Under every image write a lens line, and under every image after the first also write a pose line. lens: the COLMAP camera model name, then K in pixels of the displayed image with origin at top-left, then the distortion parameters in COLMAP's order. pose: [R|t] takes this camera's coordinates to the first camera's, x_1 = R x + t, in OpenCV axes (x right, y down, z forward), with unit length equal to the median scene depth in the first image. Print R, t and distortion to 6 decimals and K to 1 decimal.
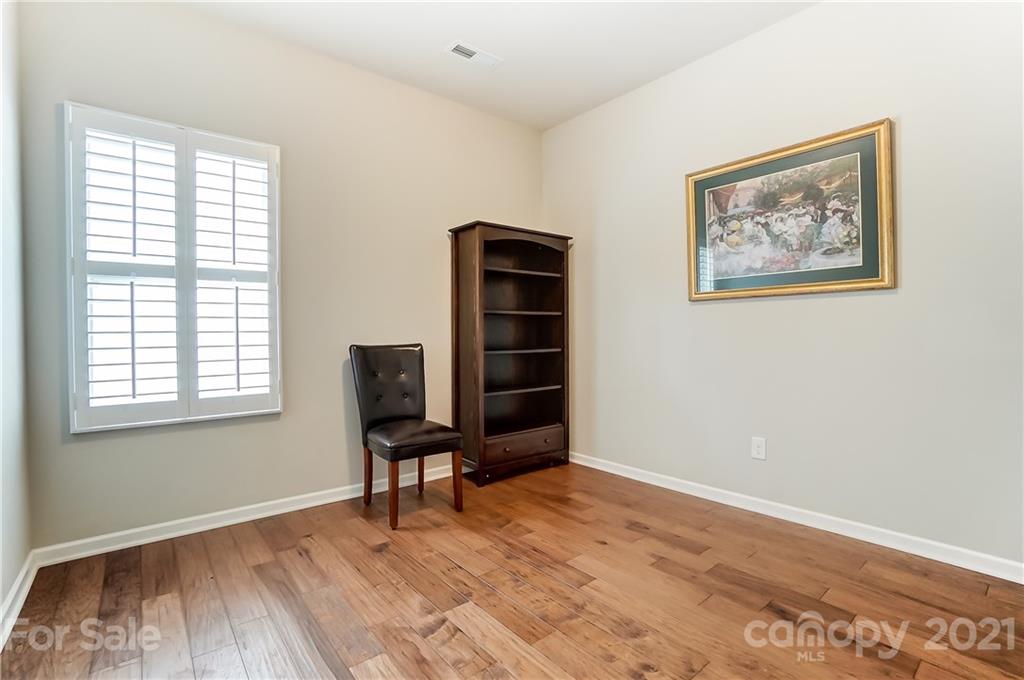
lens RADIAL K [[467.7, 0, 507.3], [0, 467.7, 333.6], [0, 0, 1]] dist [-0.035011, 0.000553]
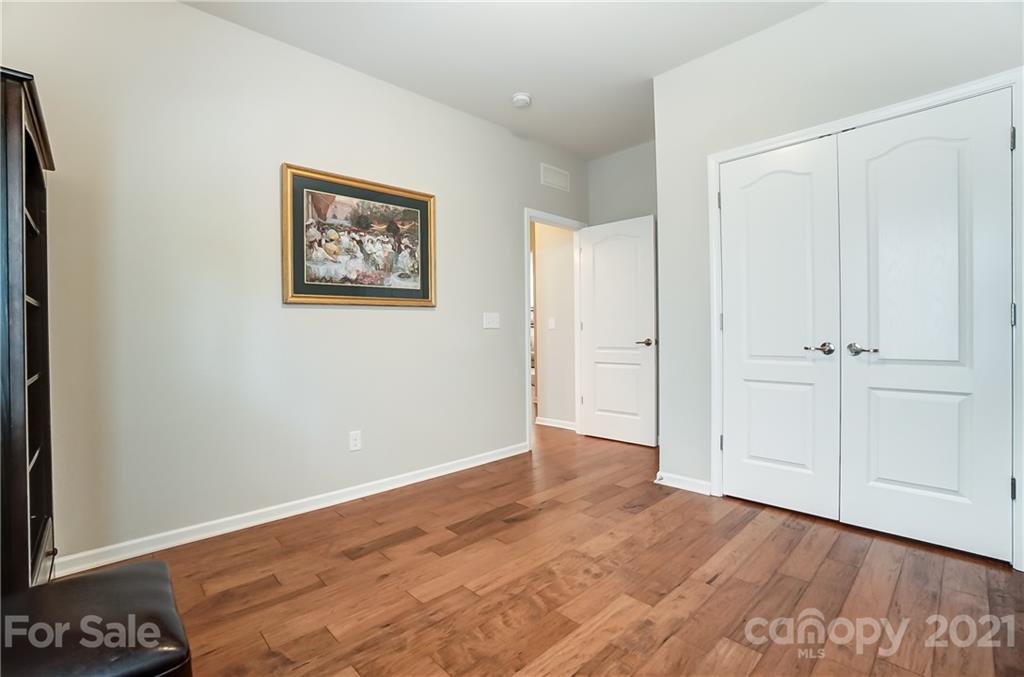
lens RADIAL K [[457.4, 0, 494.4], [0, 457.4, 335.0], [0, 0, 1]] dist [-0.060174, 0.000175]
pose [[-0.058570, 0.001537, 0.998282, -0.593030], [0.018371, 0.999831, -0.000461, -0.000805], [-0.998114, 0.018313, -0.058589, 0.760593]]
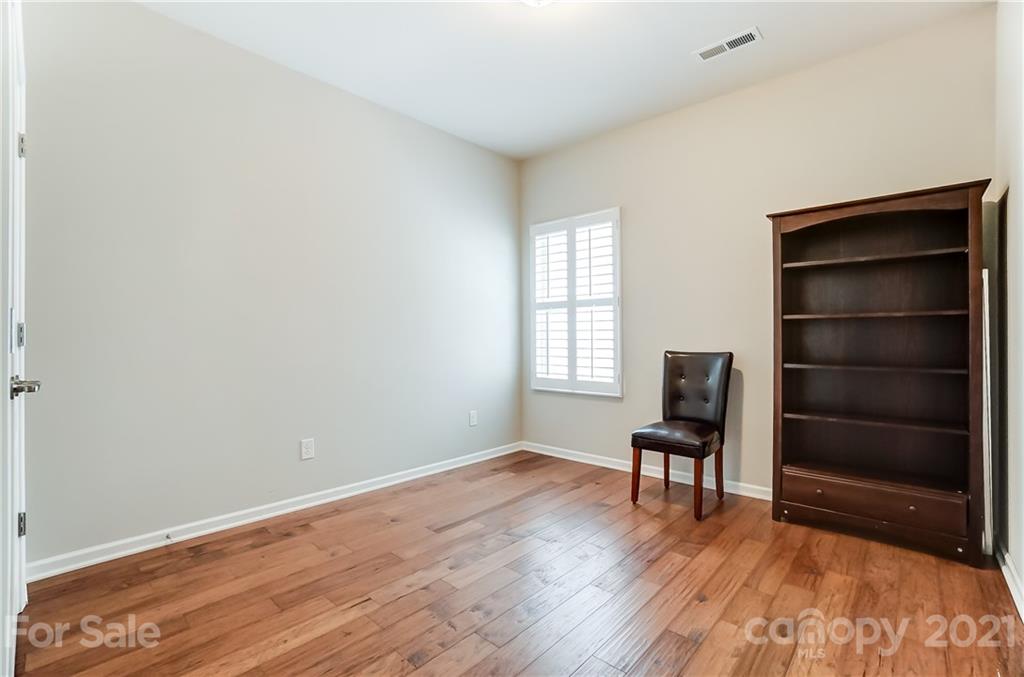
lens RADIAL K [[457.1, 0, 506.6], [0, 457.1, 338.1], [0, 0, 1]] dist [-0.064743, 0.022352]
pose [[0.151739, 0.009268, -0.988377, 0.863130], [-0.002242, 0.999957, 0.009032, -0.021601], [0.988418, 0.000846, 0.151753, 0.485534]]
